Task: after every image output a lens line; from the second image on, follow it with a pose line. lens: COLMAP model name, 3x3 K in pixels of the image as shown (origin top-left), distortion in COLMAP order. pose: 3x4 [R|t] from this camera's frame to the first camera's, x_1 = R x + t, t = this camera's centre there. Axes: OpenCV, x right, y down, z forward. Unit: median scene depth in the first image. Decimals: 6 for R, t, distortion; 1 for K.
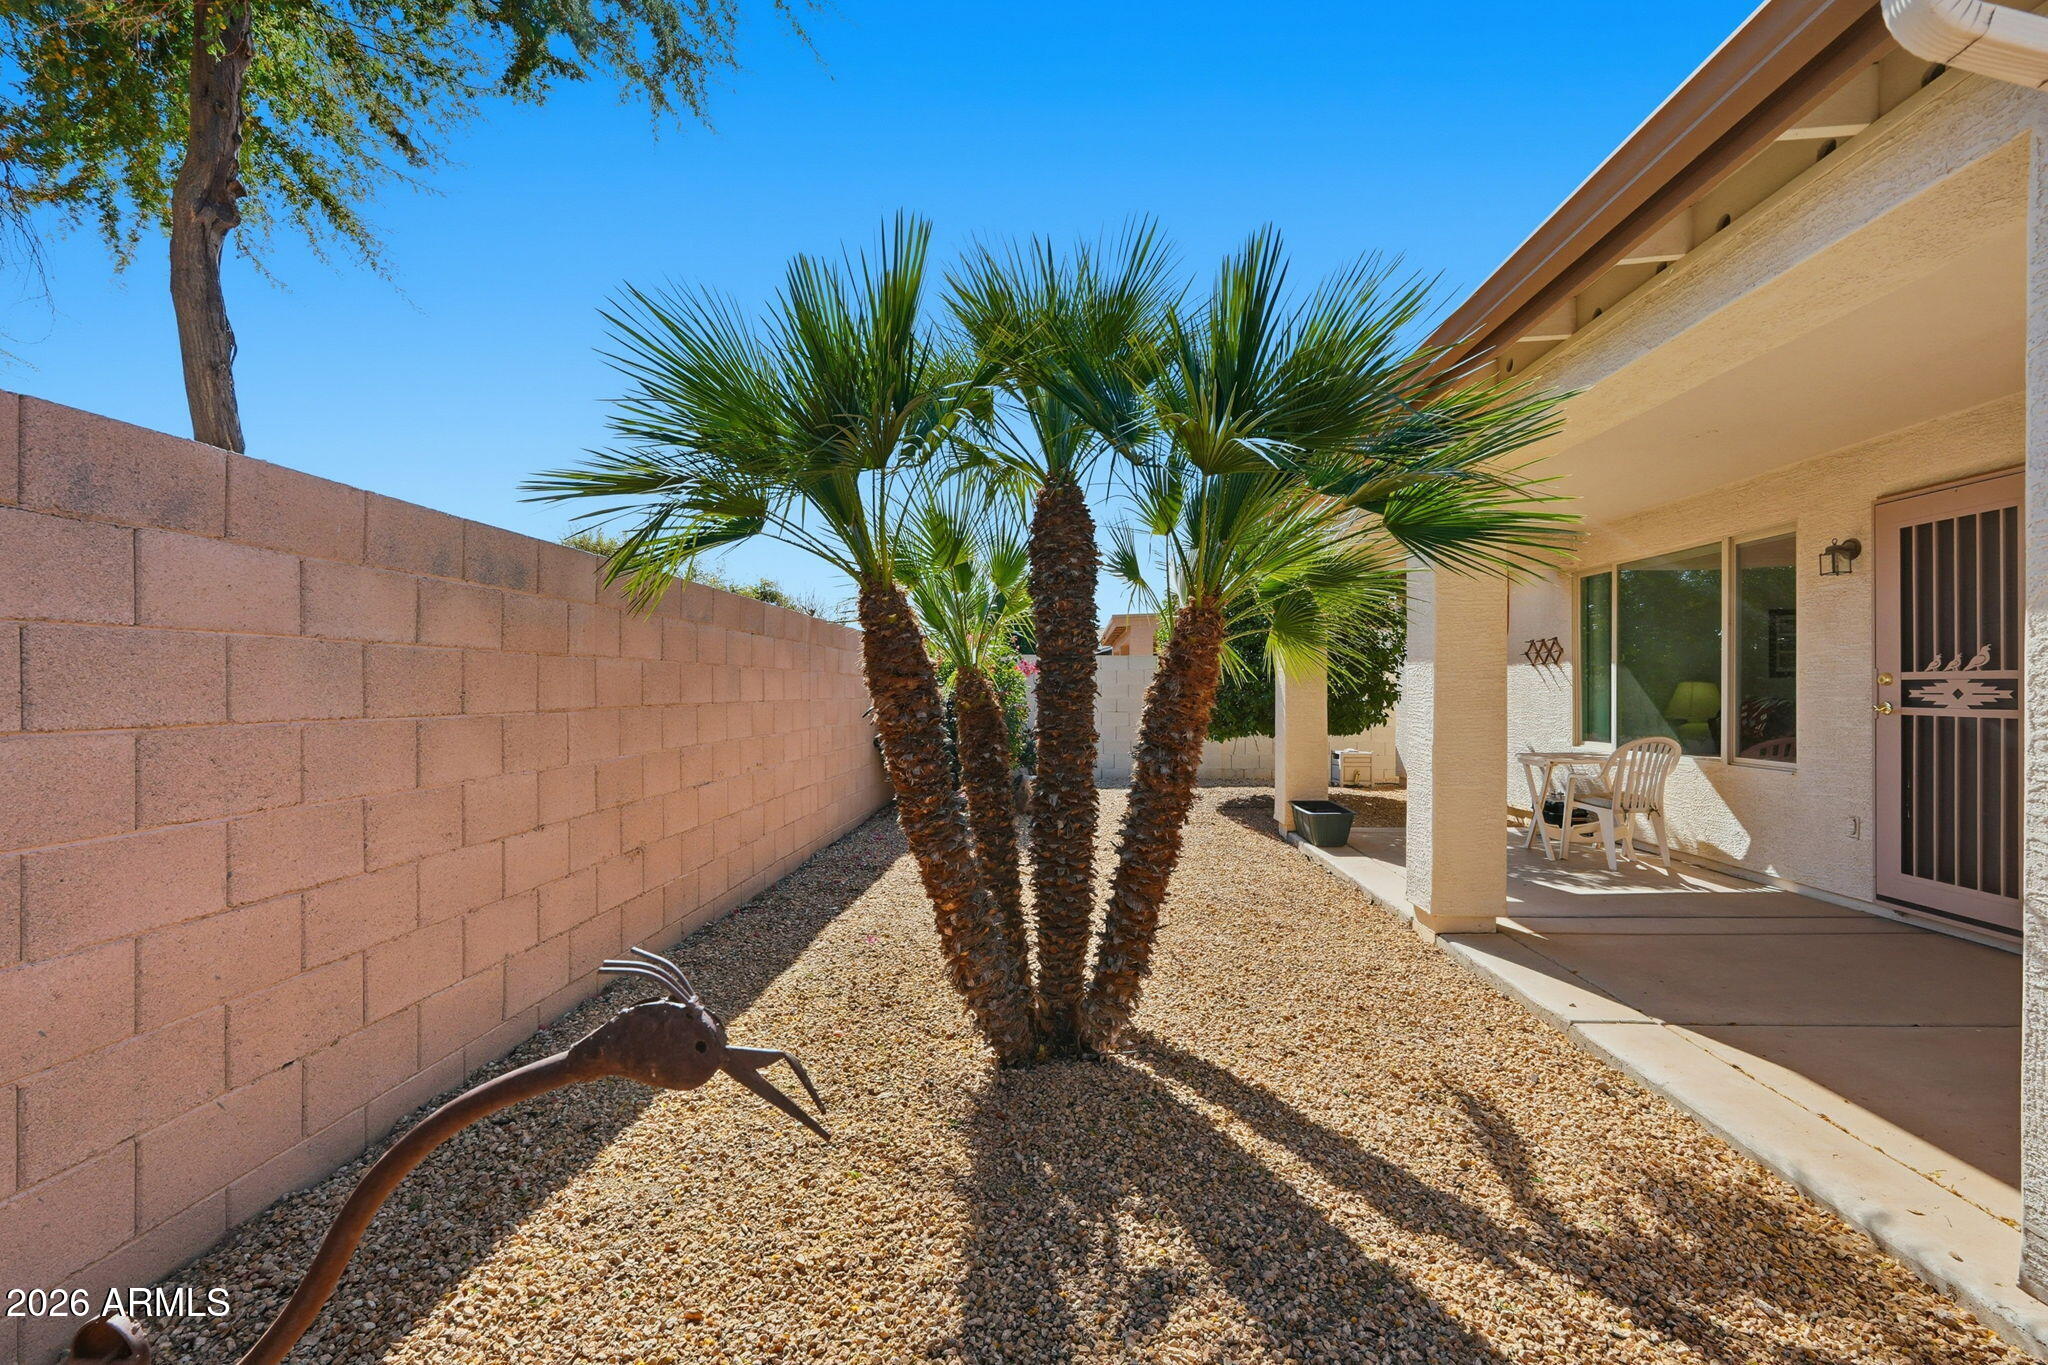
lens RADIAL K [[902.8, 0, 1021.7], [0, 902.8, 677.7], [0, 0, 1]] dist [-0.001535, 0.000792]
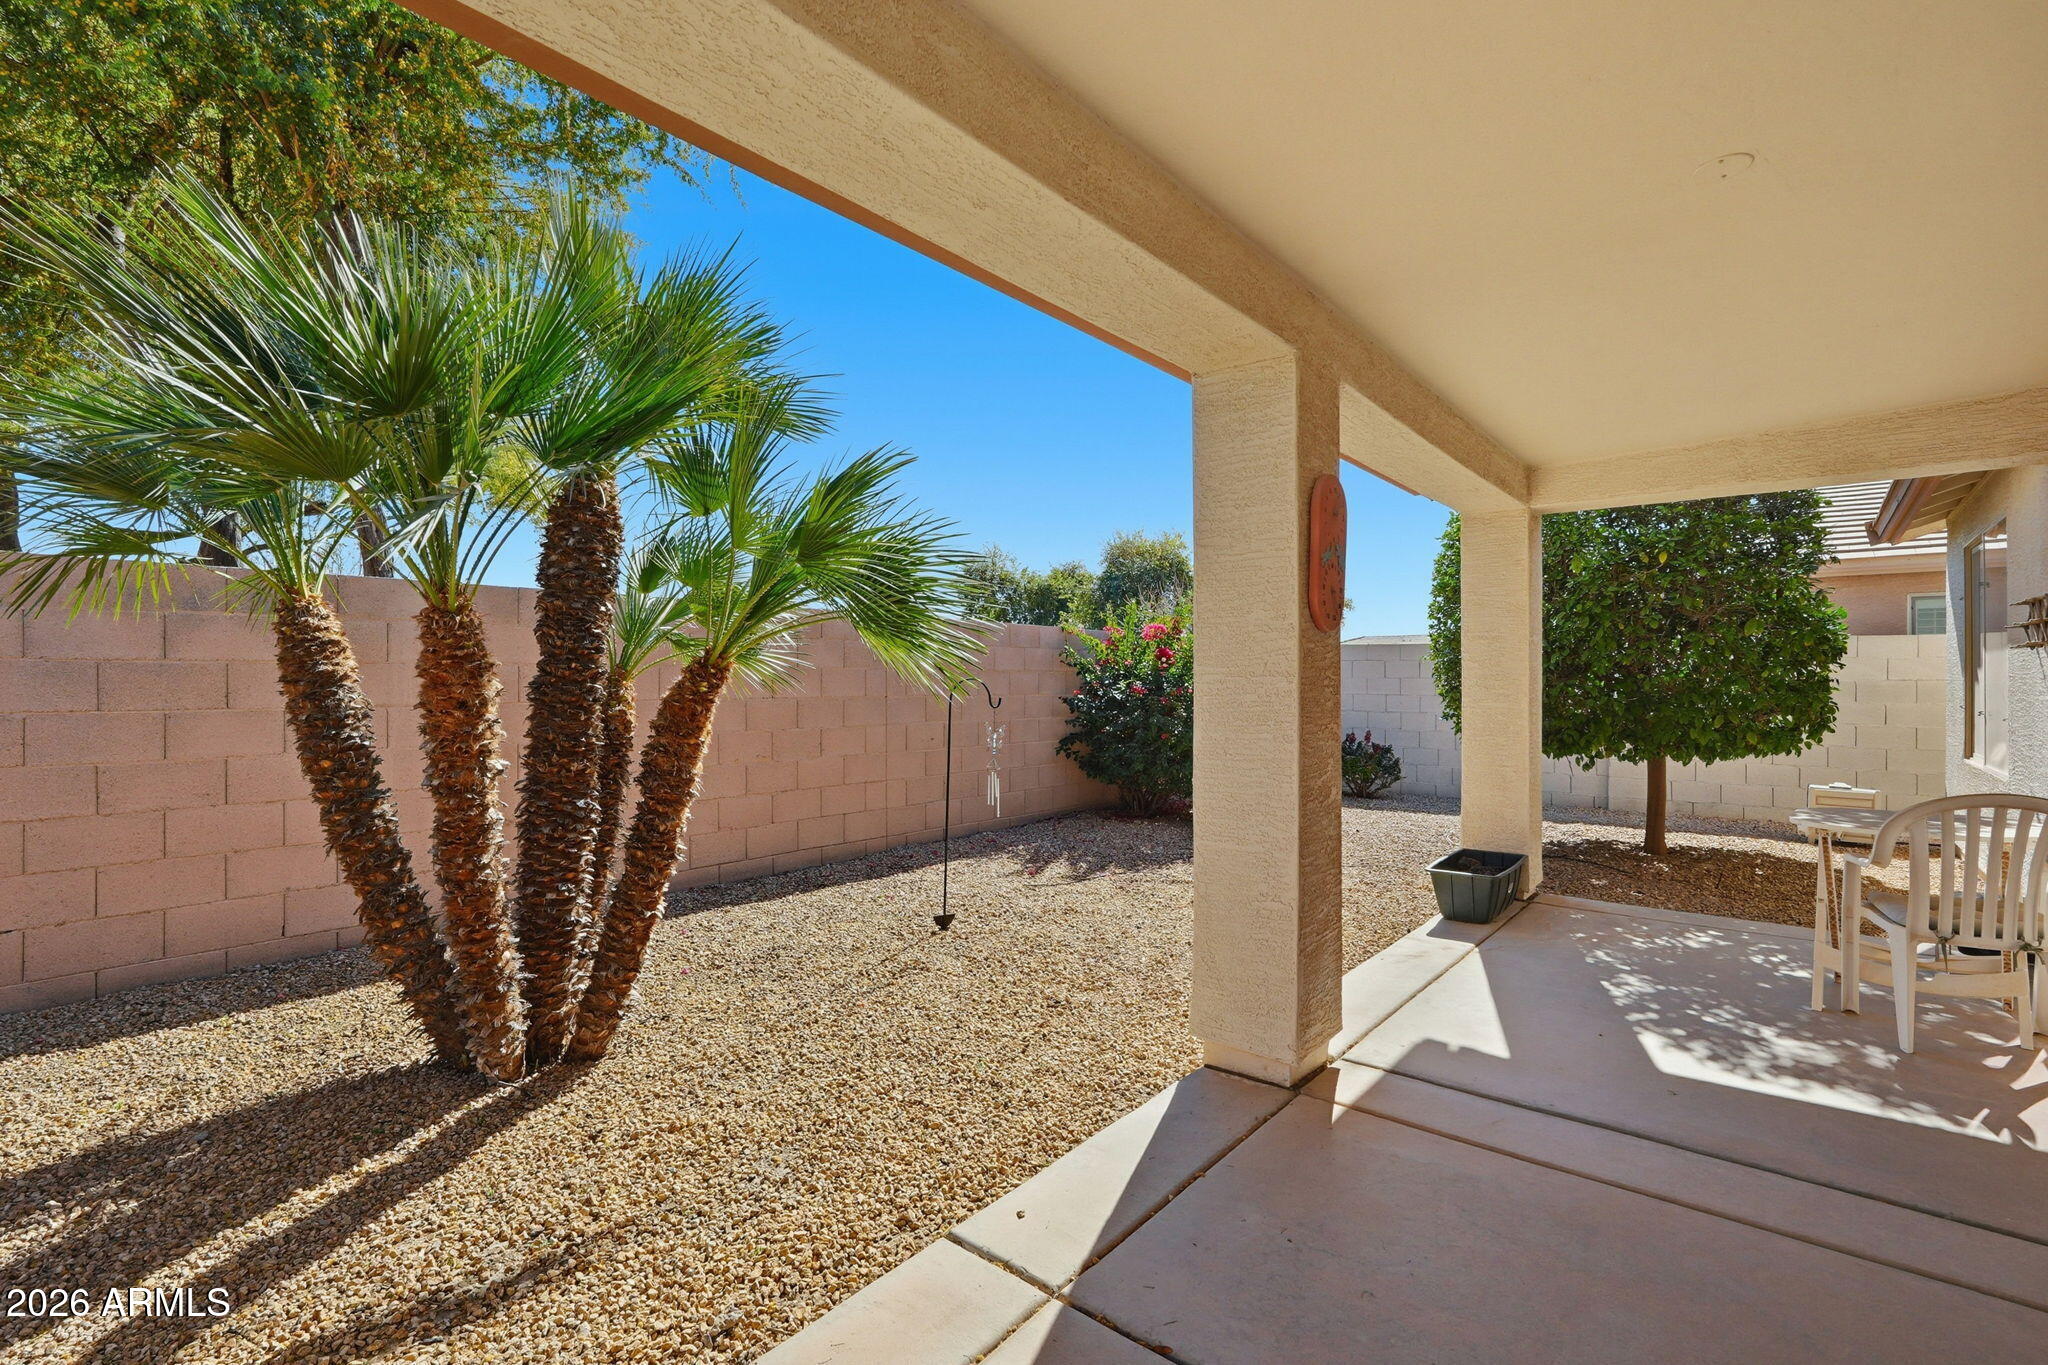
lens RADIAL K [[902.8, 0, 1021.7], [0, 902.8, 677.7], [0, 0, 1]] dist [-0.001535, 0.000792]
pose [[0.799594, -0.003338, -0.600531, 1.323268], [0.008633, 0.999945, 0.005935, -0.006237], [0.600479, -0.009930, 0.799579, 0.692052]]
